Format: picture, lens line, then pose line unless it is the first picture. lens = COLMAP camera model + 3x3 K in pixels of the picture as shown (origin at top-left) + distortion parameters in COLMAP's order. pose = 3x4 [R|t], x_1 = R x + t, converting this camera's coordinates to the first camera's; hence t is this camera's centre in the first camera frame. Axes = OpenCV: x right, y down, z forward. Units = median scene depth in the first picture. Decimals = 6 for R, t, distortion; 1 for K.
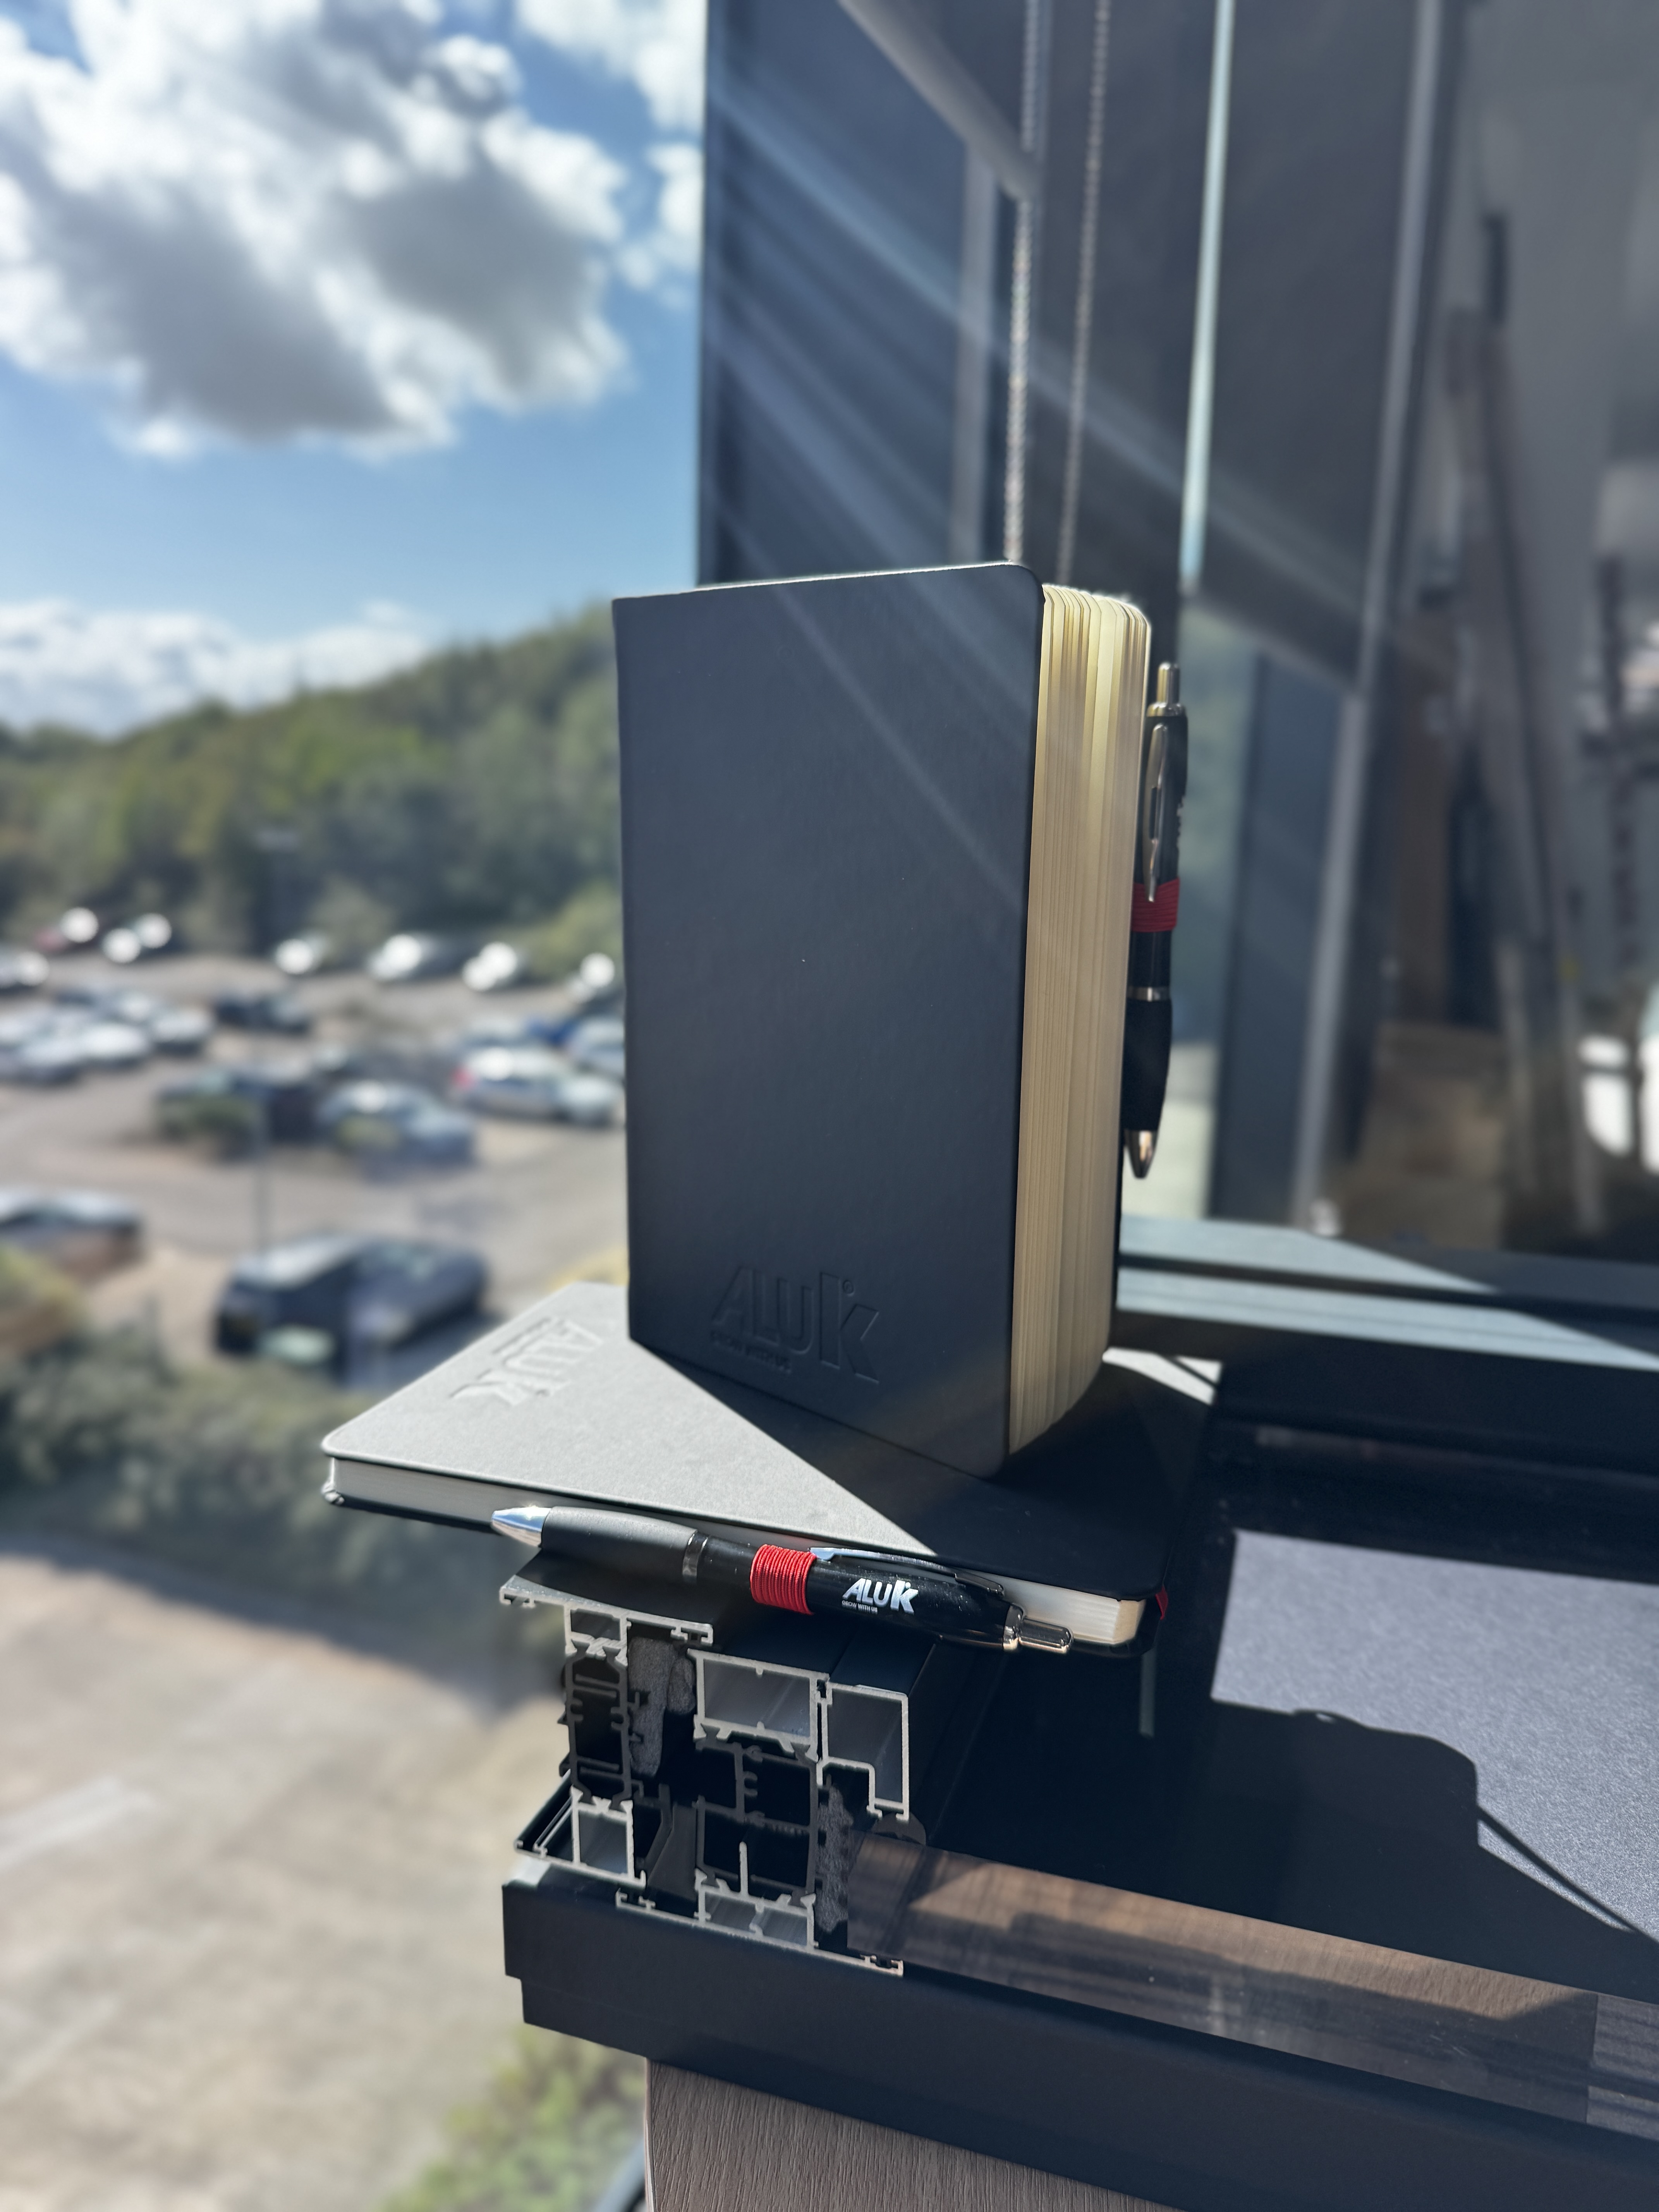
lens RADIAL K [[1618.1, 0, 765.8], [0, 1618.1, 1098.6], [0, 0, 1]] dist [0.004072, -0.005271]
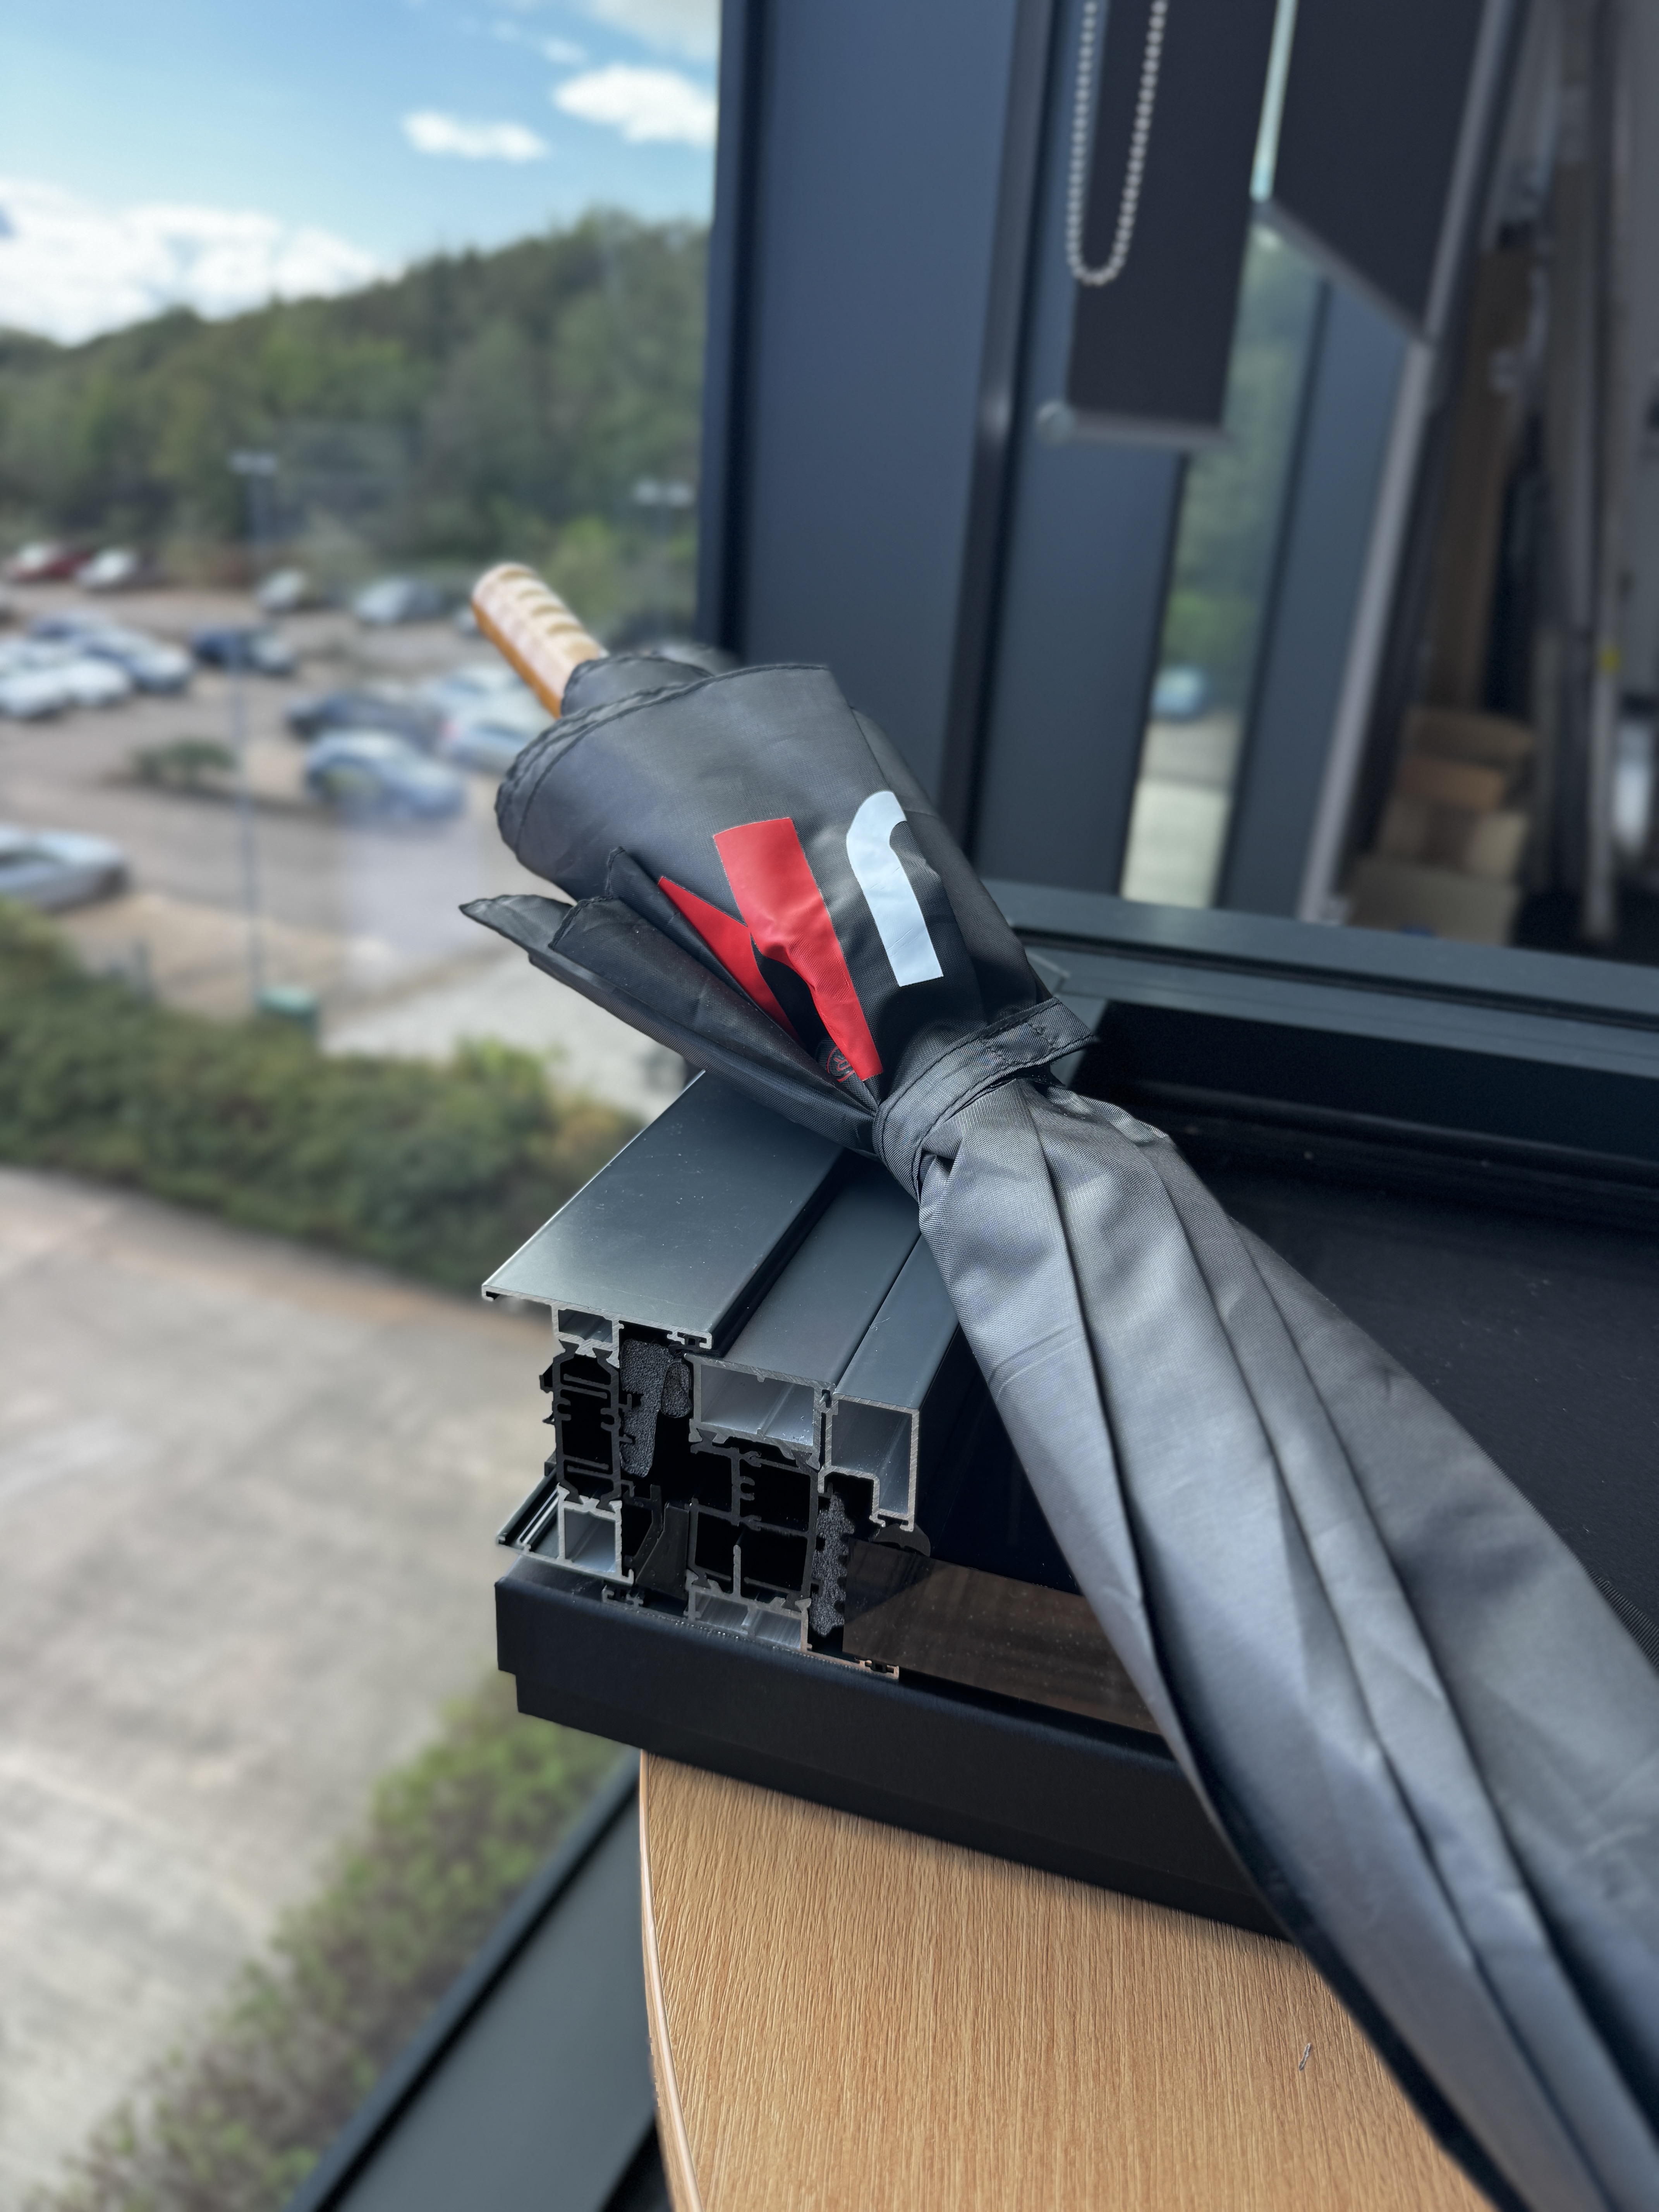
lens RADIAL K [[1561.3, 0, 836.4], [0, 1561.3, 1090.5], [0, 0, 1]] dist [0.111411, -0.137169]
pose [[0.998130, 0.031516, 0.052374, -0.012696], [-0.041287, 0.979440, 0.197467, 0.008769], [-0.045074, -0.199260, 0.978910, 0.135200]]
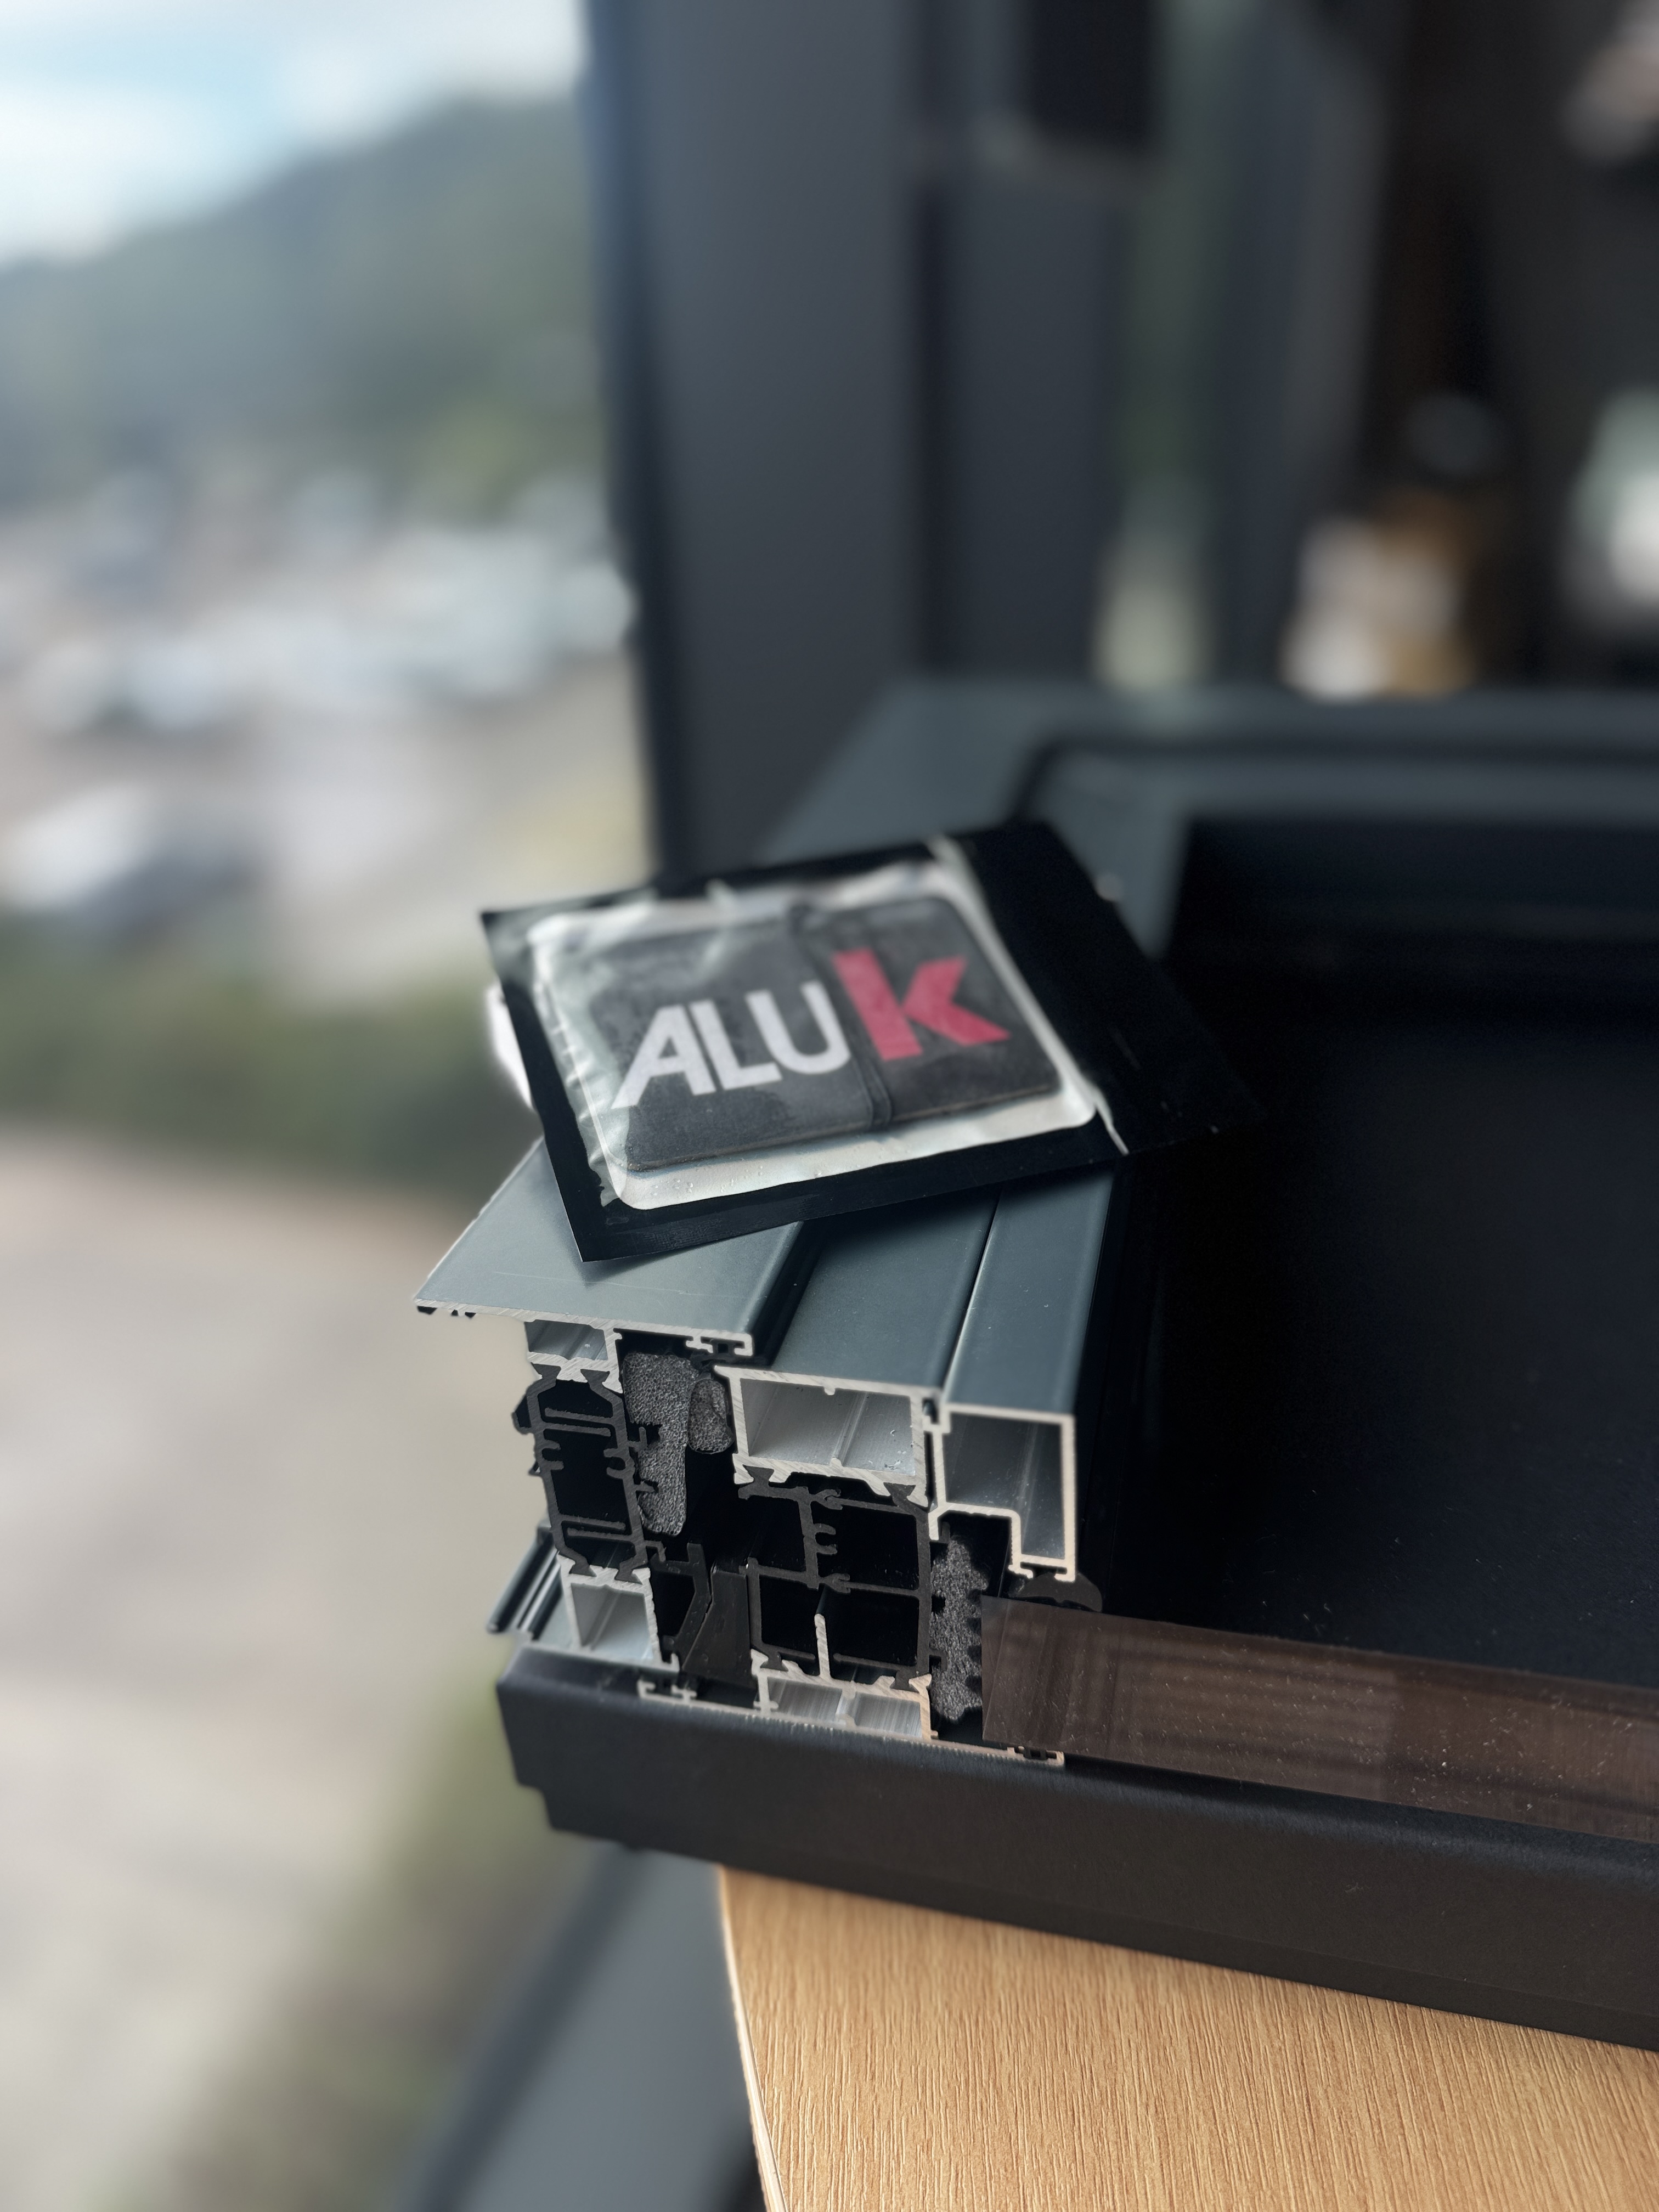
lens RADIAL K [[1579.1, 0, 838.3], [0, 1579.1, 1097.2], [0, 0, 1]] dist [-0.006107, -0.004068]
pose [[0.994481, -0.084076, 0.062763, -0.029136], [0.063999, 0.960136, 0.272109, 0.070674], [-0.083138, -0.266590, 0.960218, 0.415498]]
